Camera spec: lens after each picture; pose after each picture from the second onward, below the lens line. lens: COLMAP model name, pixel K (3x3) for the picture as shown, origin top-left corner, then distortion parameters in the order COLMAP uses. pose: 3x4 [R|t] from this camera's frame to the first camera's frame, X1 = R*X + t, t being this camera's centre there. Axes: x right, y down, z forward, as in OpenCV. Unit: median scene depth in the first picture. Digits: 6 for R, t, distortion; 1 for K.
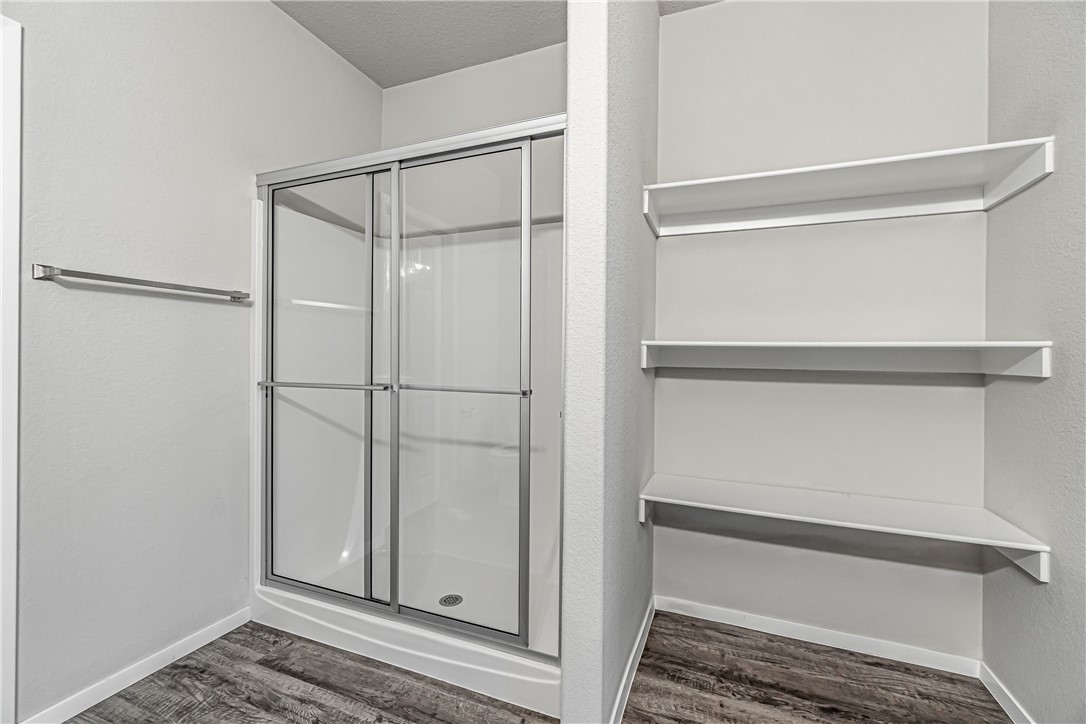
lens RADIAL K [[465.1, 0, 539.6], [0, 465.1, 355.2], [0, 0, 1]] dist [-0.002790, -0.000558]
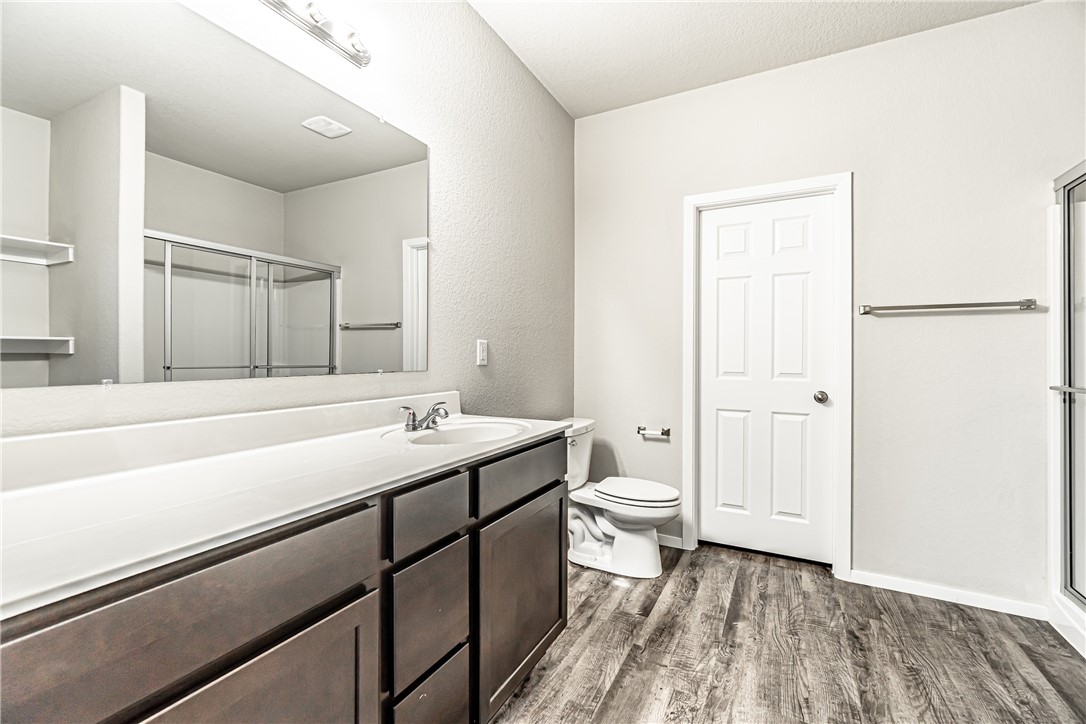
lens RADIAL K [[465.1, 0, 543.0], [0, 465.1, 356.9], [0, 0, 1]] dist [-0.002790, -0.000558]
pose [[-0.090076, -0.006258, -0.995915, 0.561982], [-0.004701, 0.999972, -0.005858, 0.005642], [0.995924, 0.004154, -0.090103, -0.010043]]
